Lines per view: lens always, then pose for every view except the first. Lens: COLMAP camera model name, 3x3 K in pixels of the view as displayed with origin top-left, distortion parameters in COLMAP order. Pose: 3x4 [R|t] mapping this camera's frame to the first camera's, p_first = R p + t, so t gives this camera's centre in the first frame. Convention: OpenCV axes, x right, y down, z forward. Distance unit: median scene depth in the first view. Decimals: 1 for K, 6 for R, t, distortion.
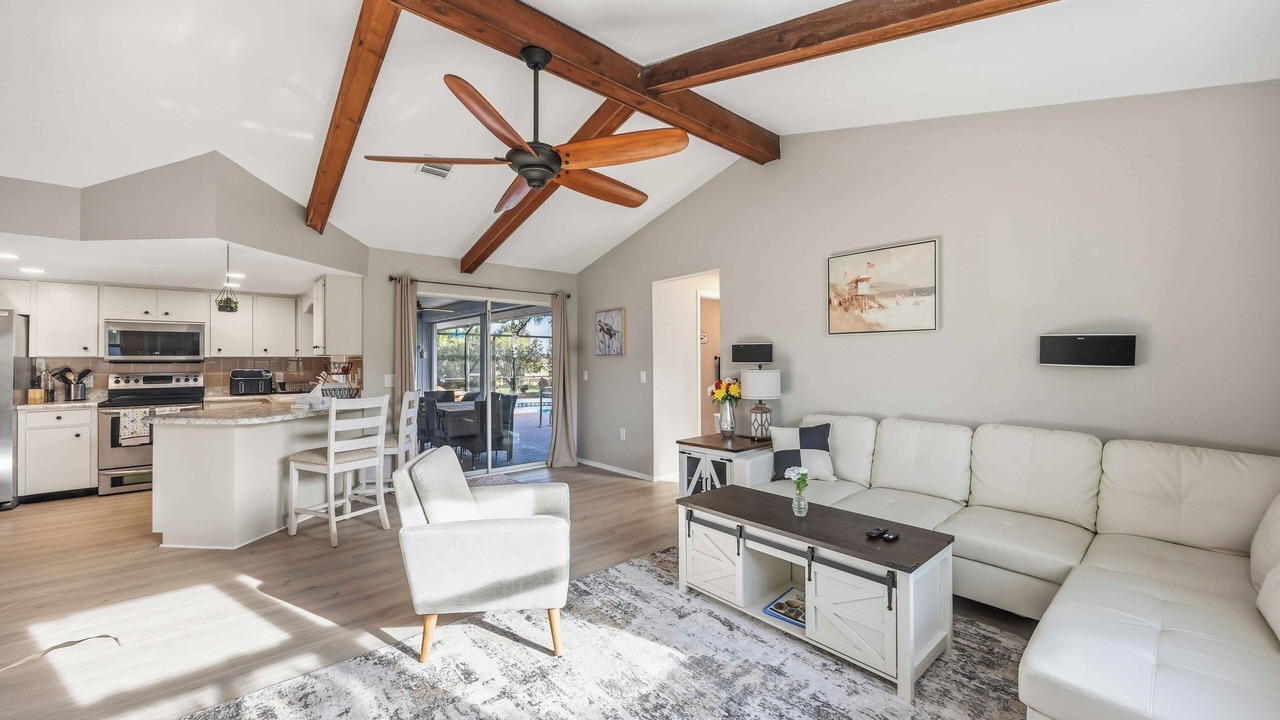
lens RADIAL K [[489.4, 0, 638.8], [0, 489.4, 355.2], [0, 0, 1]] dist [-0.009823, 0.000386]
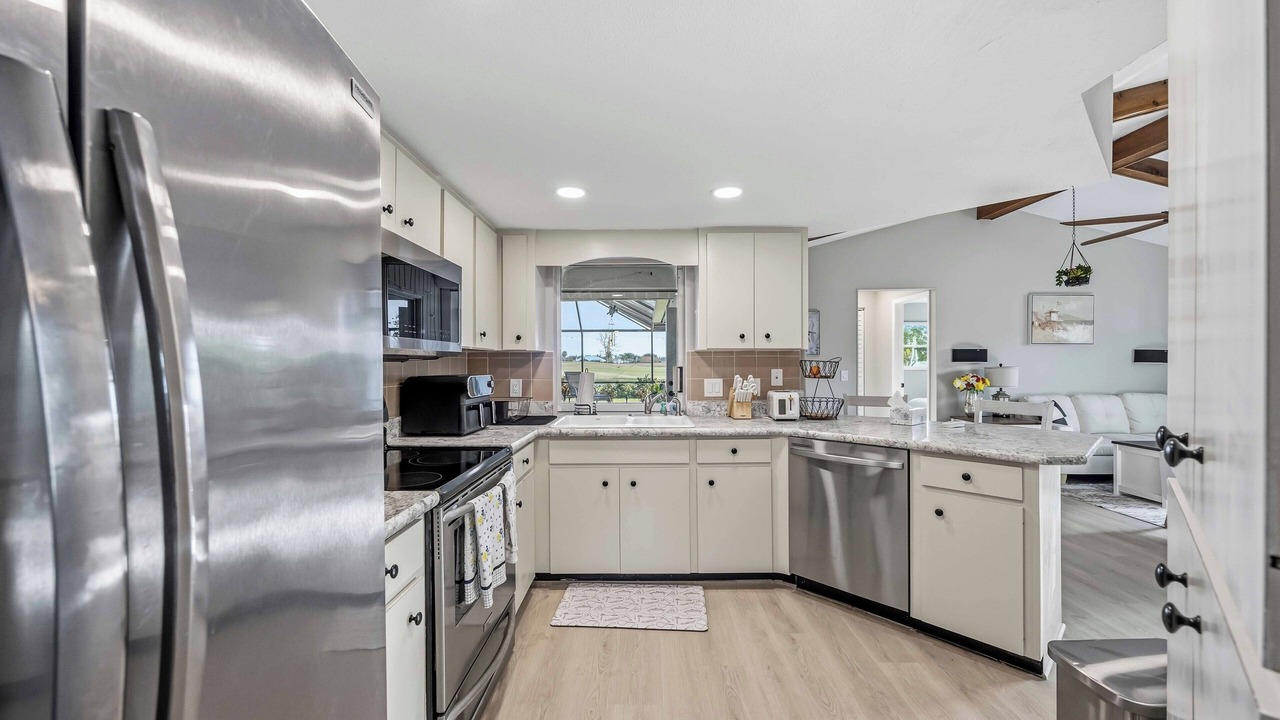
lens RADIAL K [[492.3, 0, 637.8], [0, 492.3, 358.8], [0, 0, 1]] dist [-0.000572, 0.000025]
pose [[0.673639, -0.001031, 0.739060, -1.246094], [-0.009156, 0.999911, 0.009739, 0.000770], [-0.739004, -0.013327, 0.673569, 0.665991]]
